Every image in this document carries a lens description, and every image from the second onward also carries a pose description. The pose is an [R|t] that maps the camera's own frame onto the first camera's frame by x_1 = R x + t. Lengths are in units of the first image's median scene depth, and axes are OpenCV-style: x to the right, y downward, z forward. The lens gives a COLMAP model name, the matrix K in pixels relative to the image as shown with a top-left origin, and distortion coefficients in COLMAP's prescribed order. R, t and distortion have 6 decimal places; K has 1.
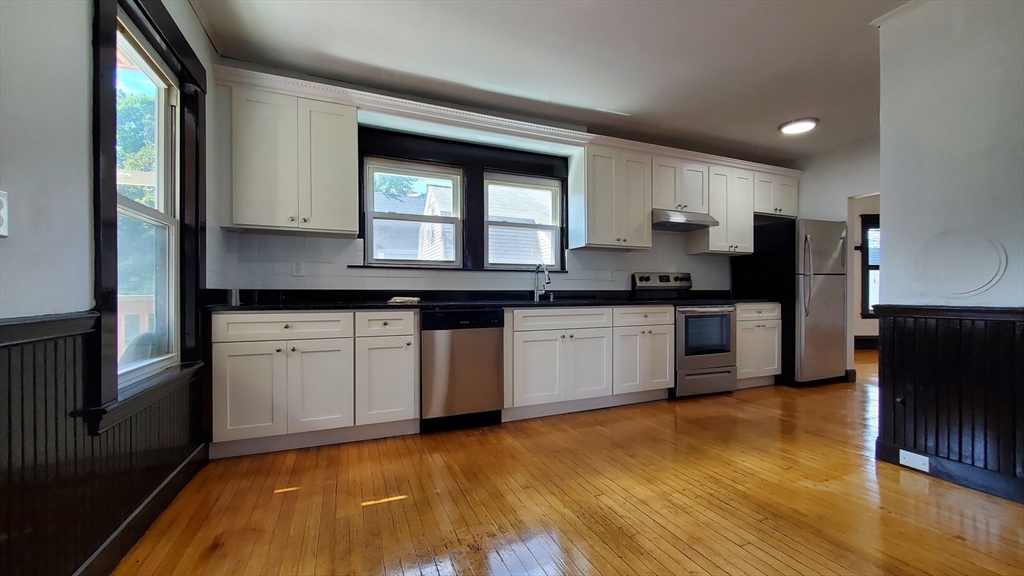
lens RADIAL K [[403.6, 0, 519.9], [0, 403.6, 291.3], [0, 0, 1]] dist [0.002627, 0.000081]
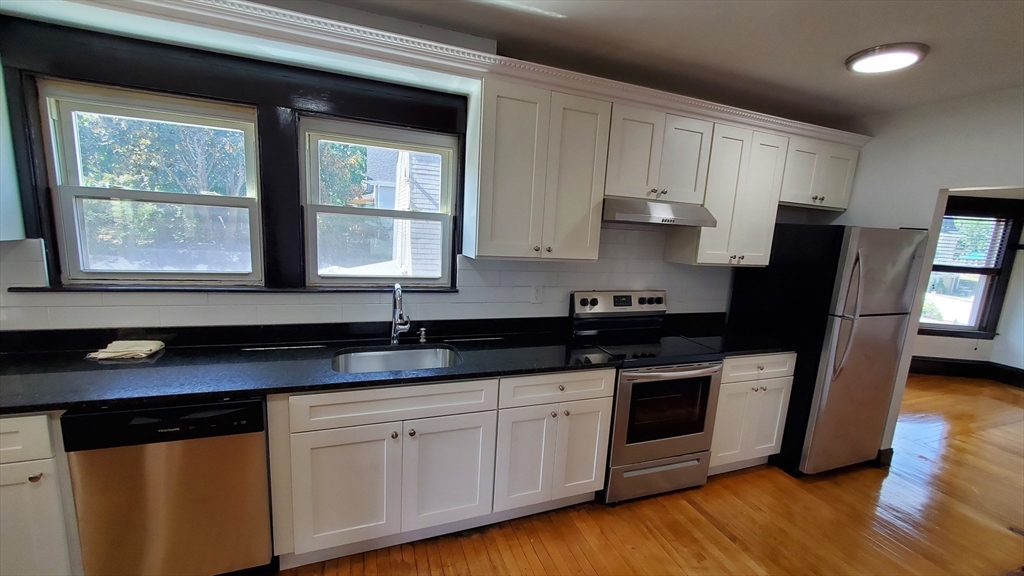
lens RADIAL K [[403.6, 0, 522.1], [0, 403.6, 289.7], [0, 0, 1]] dist [0.002627, 0.000081]
pose [[0.997361, 0.066913, -0.028156, 0.251326], [-0.061655, 0.985502, 0.158066, -0.166864], [0.038325, -0.155913, 0.987027, 0.415963]]
